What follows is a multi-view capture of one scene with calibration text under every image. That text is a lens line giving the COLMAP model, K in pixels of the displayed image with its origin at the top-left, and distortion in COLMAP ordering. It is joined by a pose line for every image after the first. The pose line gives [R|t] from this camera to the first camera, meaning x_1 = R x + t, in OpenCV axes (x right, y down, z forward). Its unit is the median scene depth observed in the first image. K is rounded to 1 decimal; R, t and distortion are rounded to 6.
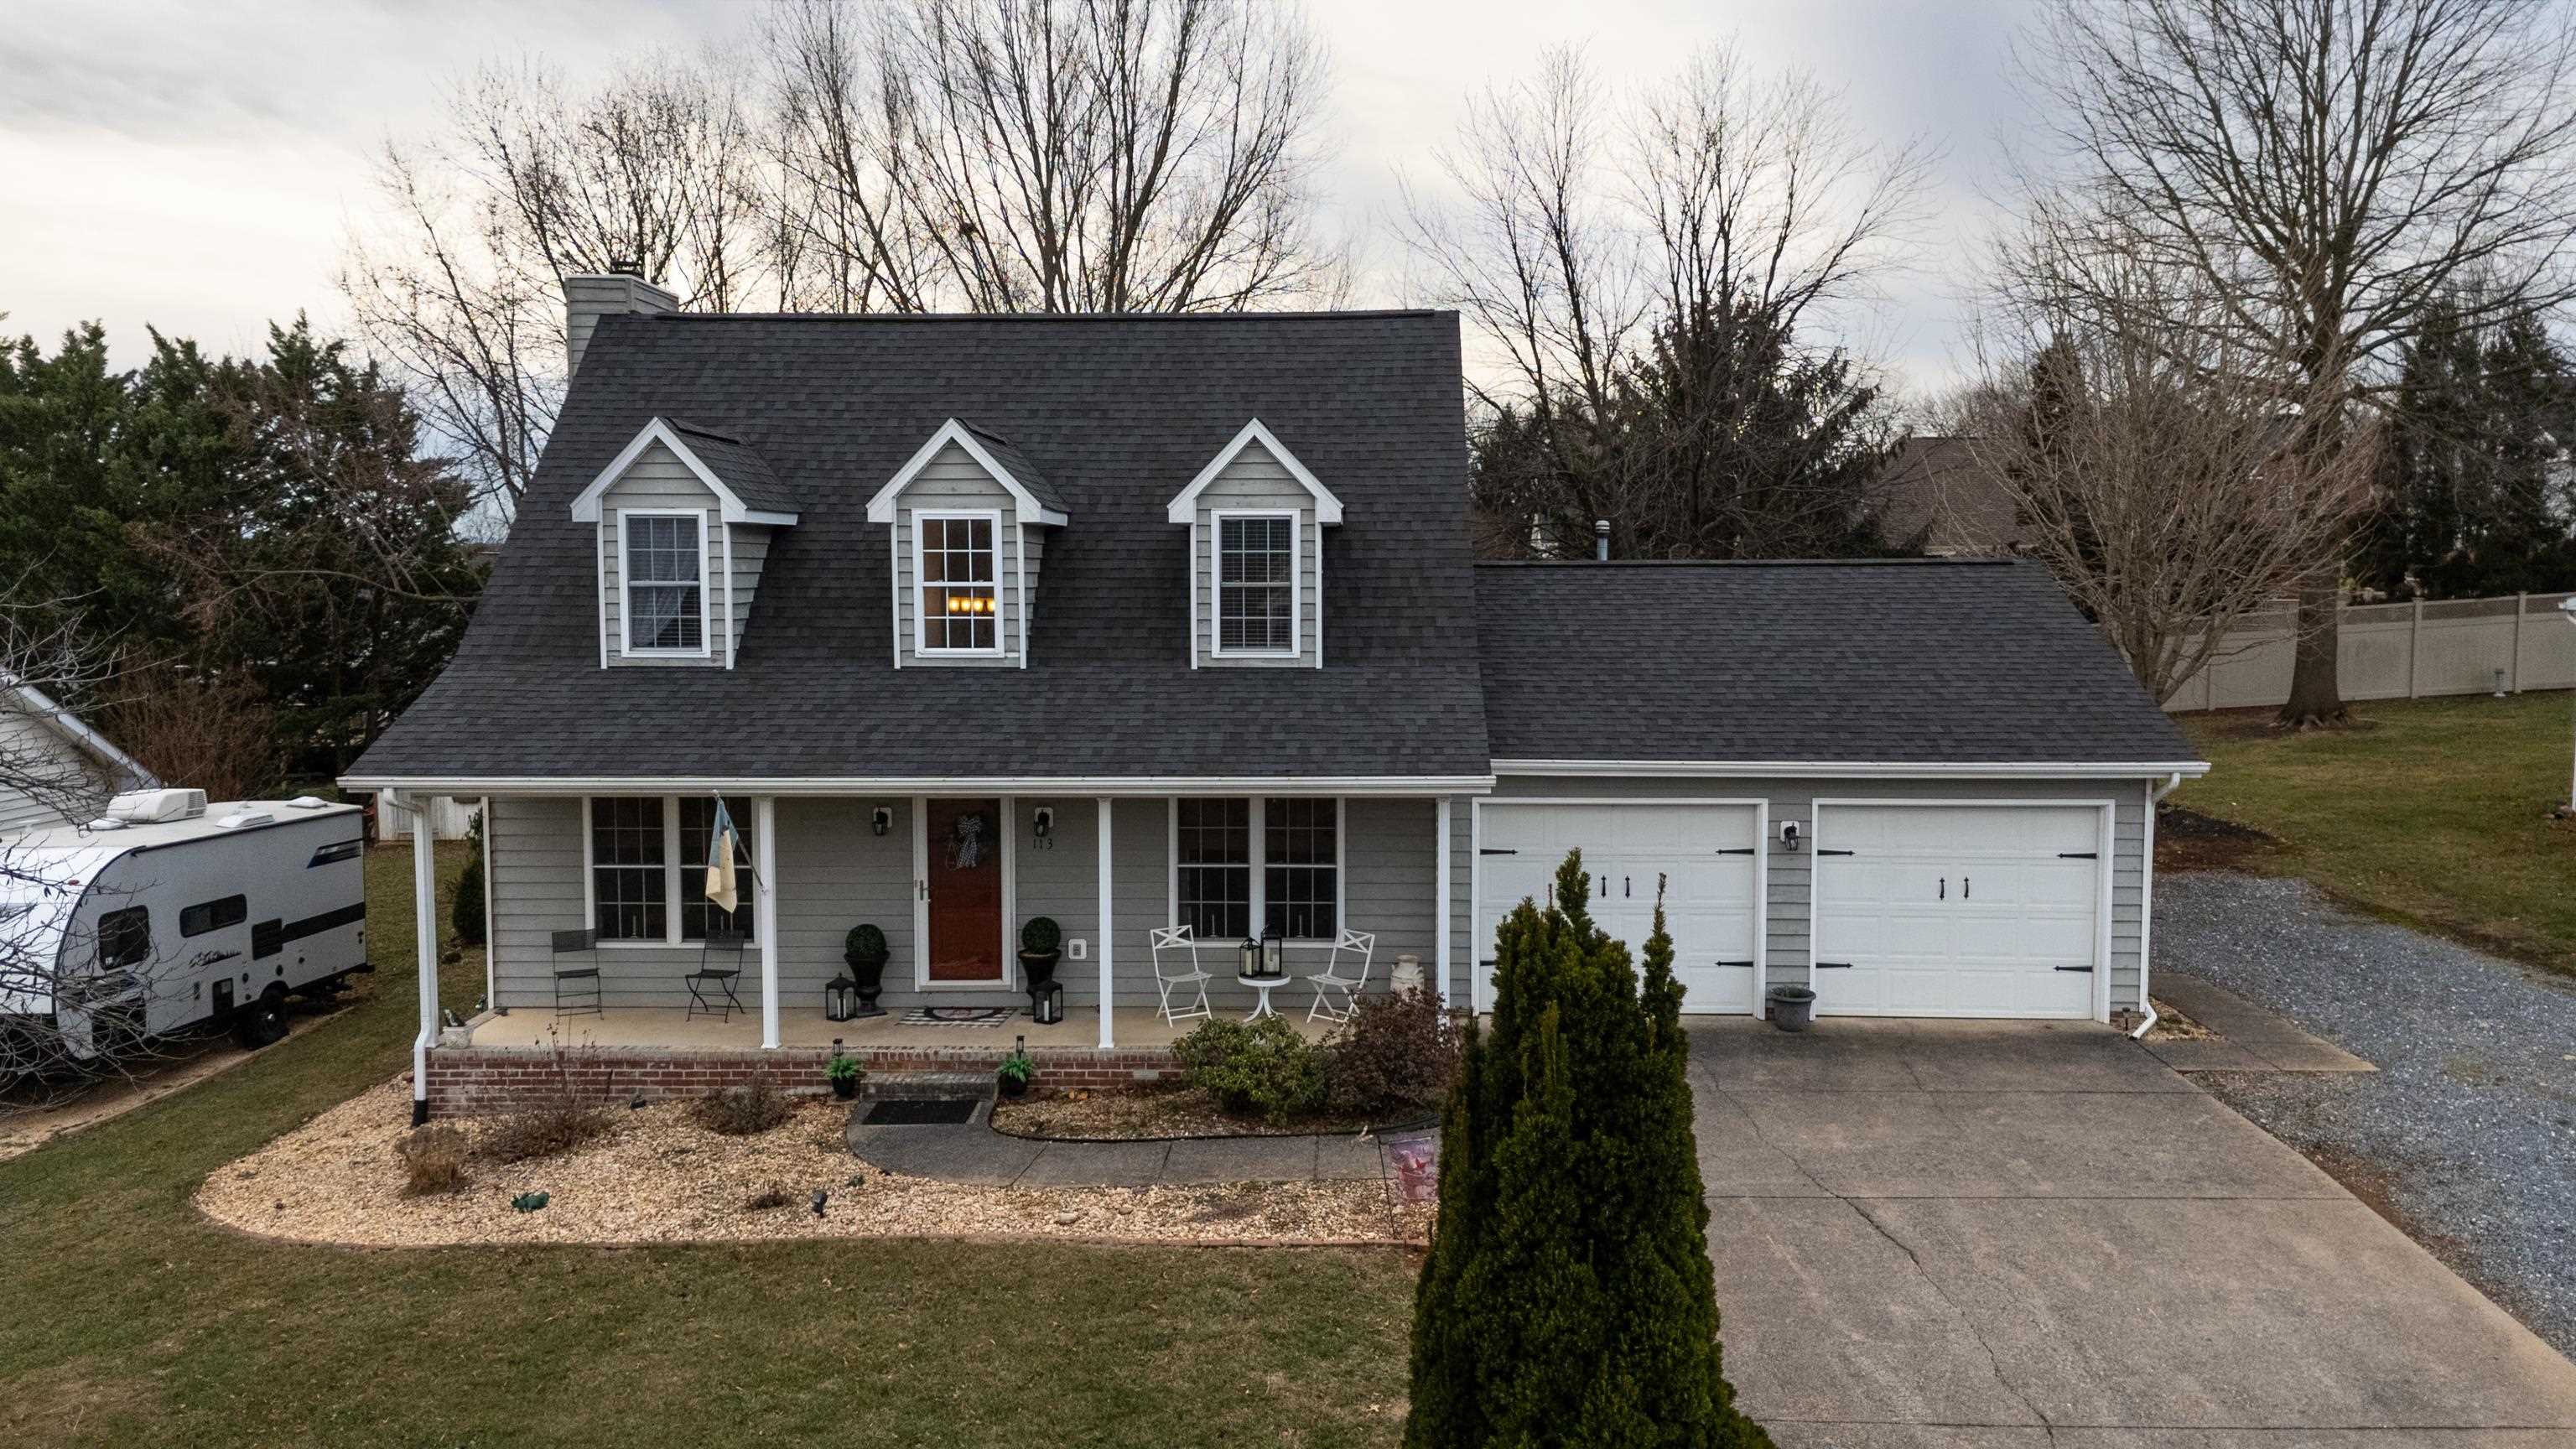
lens RADIAL K [[1895.4, 0, 1288.6], [0, 1895.4, 726.8], [0, 0, 1]] dist [0.084071, -0.089027]
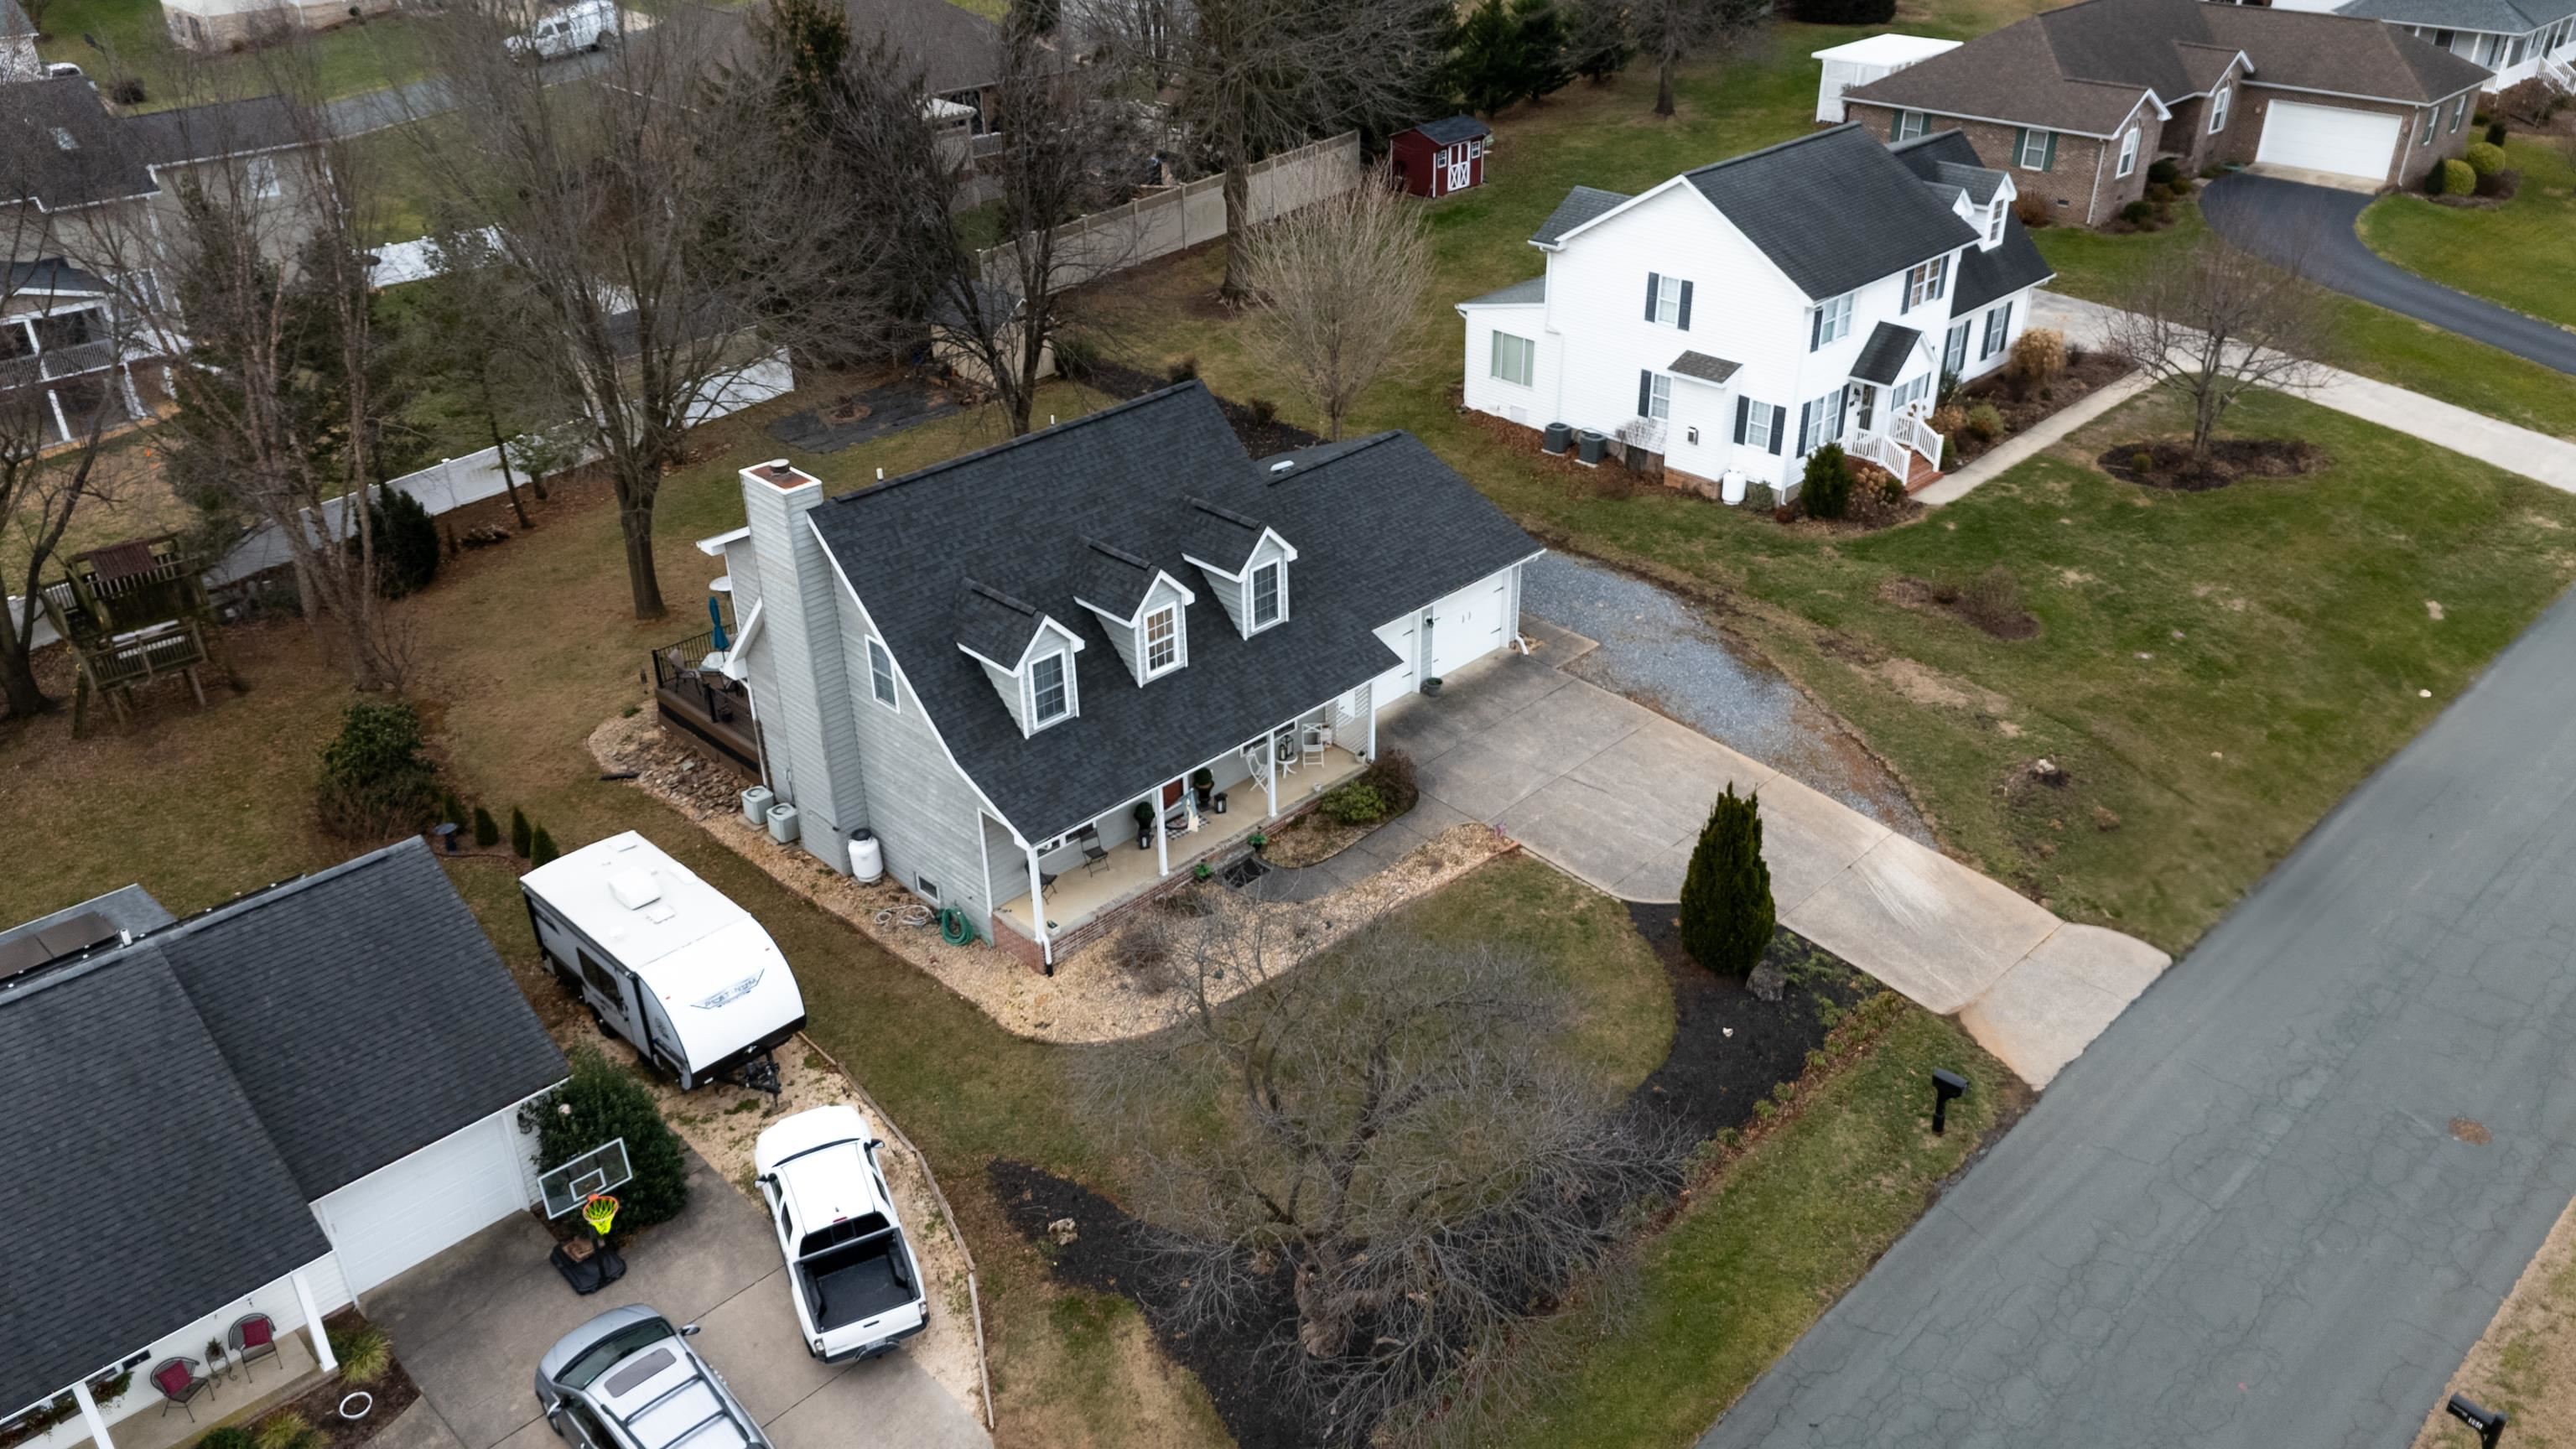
lens RADIAL K [[1895.4, 0, 1288.6], [0, 1895.4, 726.8], [0, 0, 1]] dist [0.084071, -0.089027]
pose [[0.685225, -0.363388, 0.631202, -1.407409], [0.073101, 0.896578, 0.436811, -0.876285], [-0.724654, -0.253172, 0.640922, -0.434527]]
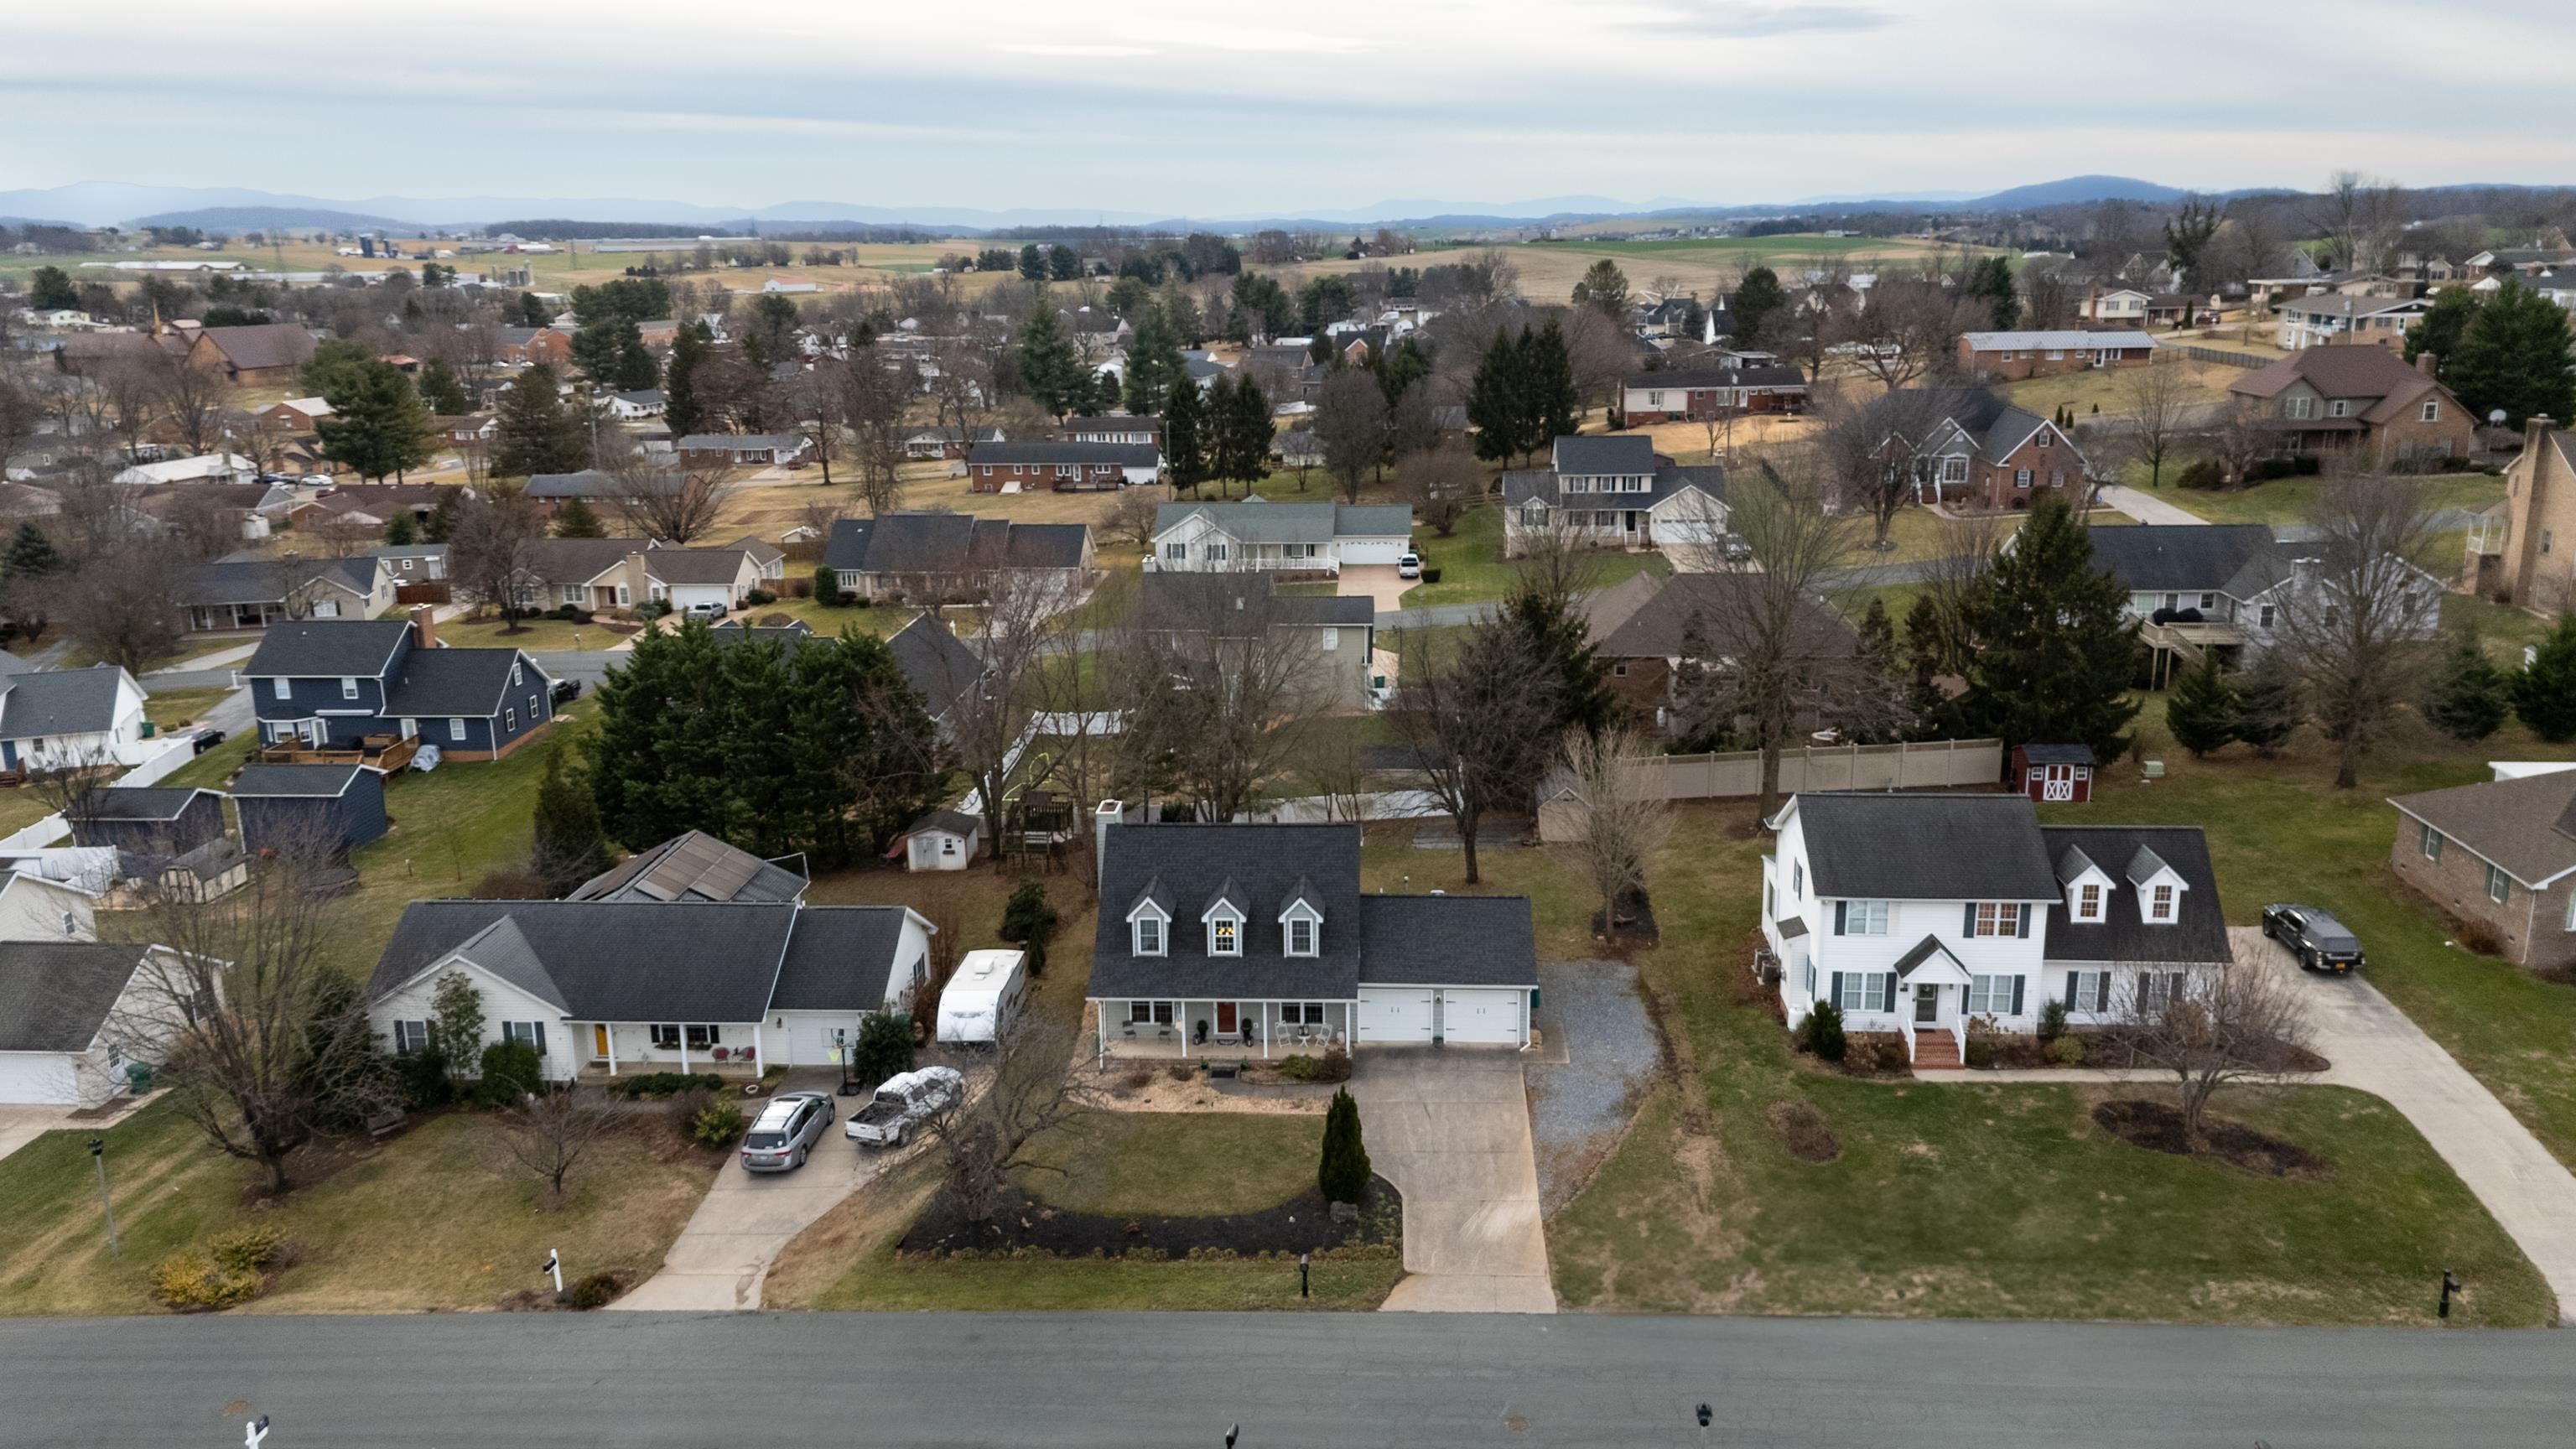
lens RADIAL K [[1895.4, 0, 1288.6], [0, 1895.4, 726.8], [0, 0, 1]] dist [0.084071, -0.089027]
pose [[0.999573, -0.005906, -0.028609, 0.070119], [0.010790, 0.984739, 0.173704, -1.170909], [0.027147, -0.173939, 0.984382, -2.738516]]
